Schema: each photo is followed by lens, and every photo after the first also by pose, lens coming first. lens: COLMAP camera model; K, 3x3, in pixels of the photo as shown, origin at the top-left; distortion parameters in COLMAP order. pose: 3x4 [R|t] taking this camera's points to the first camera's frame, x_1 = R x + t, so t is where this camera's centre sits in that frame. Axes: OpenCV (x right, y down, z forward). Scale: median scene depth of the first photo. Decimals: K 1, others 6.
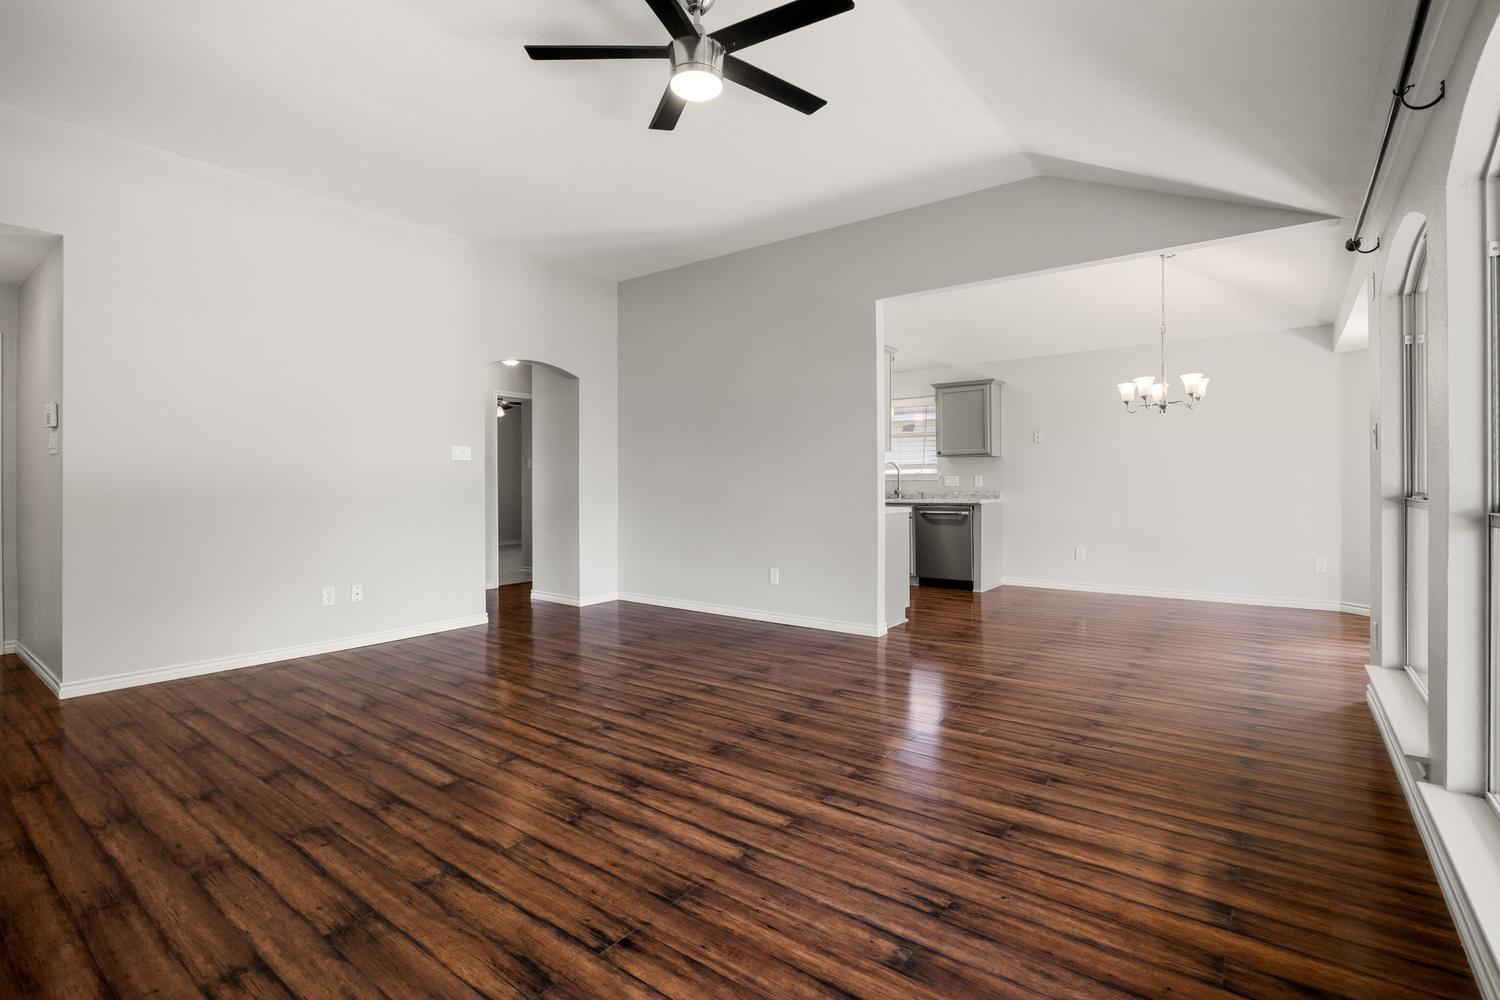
lens RADIAL K [[687.8, 0, 749.0], [0, 687.8, 505.1], [0, 0, 1]] dist [0.002429, 0.000019]
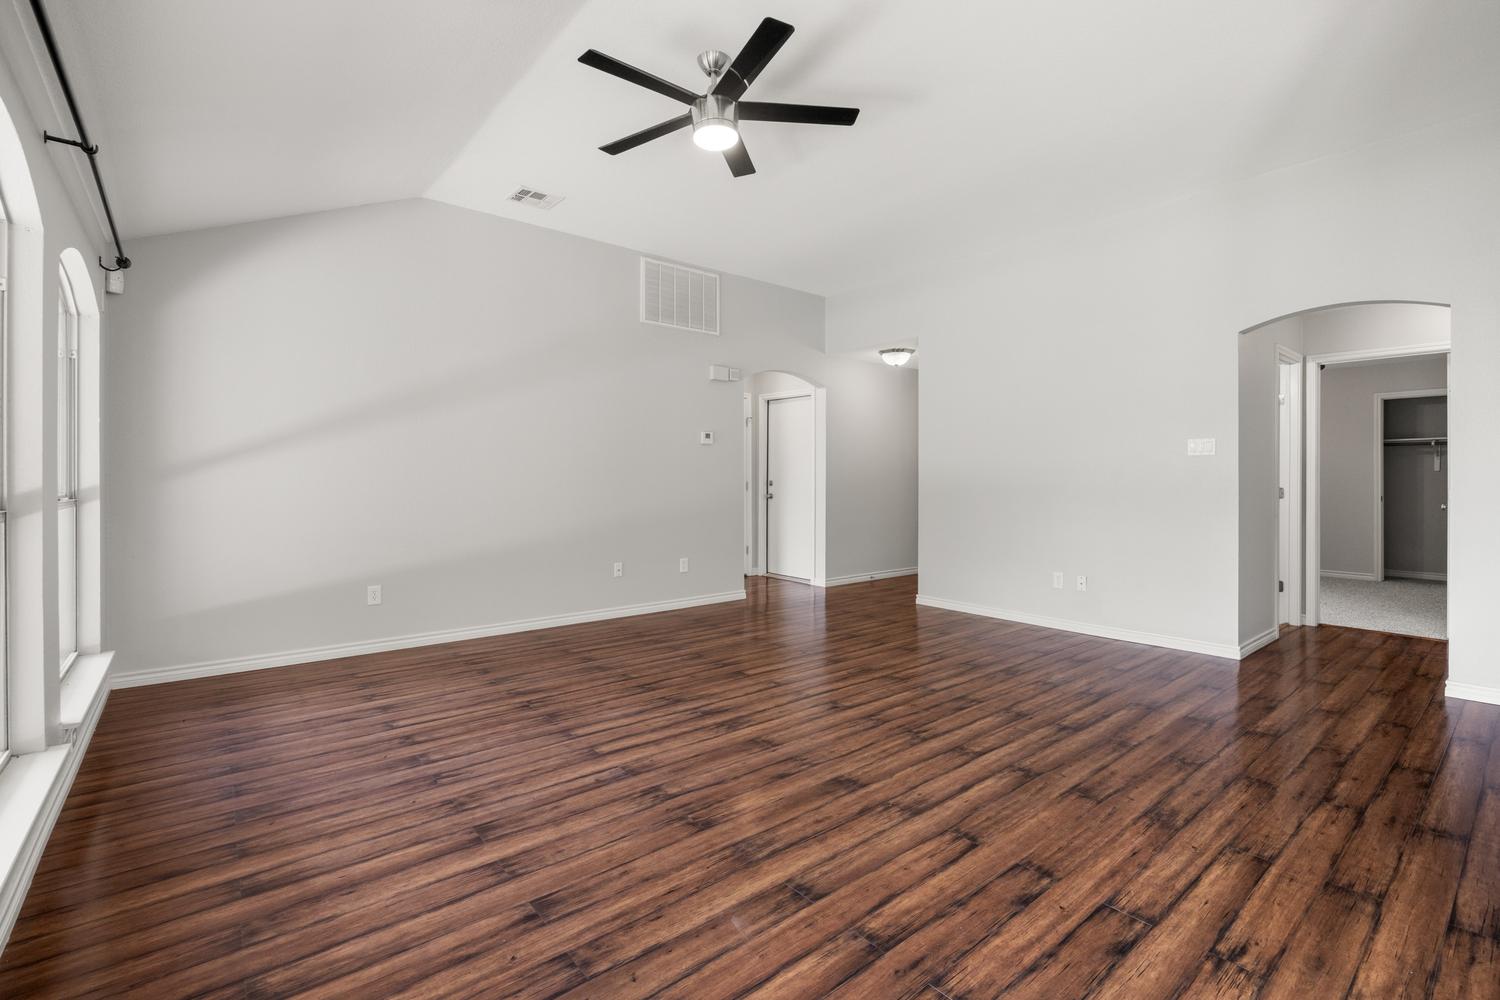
lens RADIAL K [[675.7, 0, 757.3], [0, 675.7, 488.1], [0, 0, 1]] dist [0.000101, -0.001496]
pose [[-0.220955, 0.014125, -0.975182, 1.100405], [-0.032480, 0.999234, 0.021832, -0.049768], [0.974743, 0.036498, -0.220327, 1.426852]]
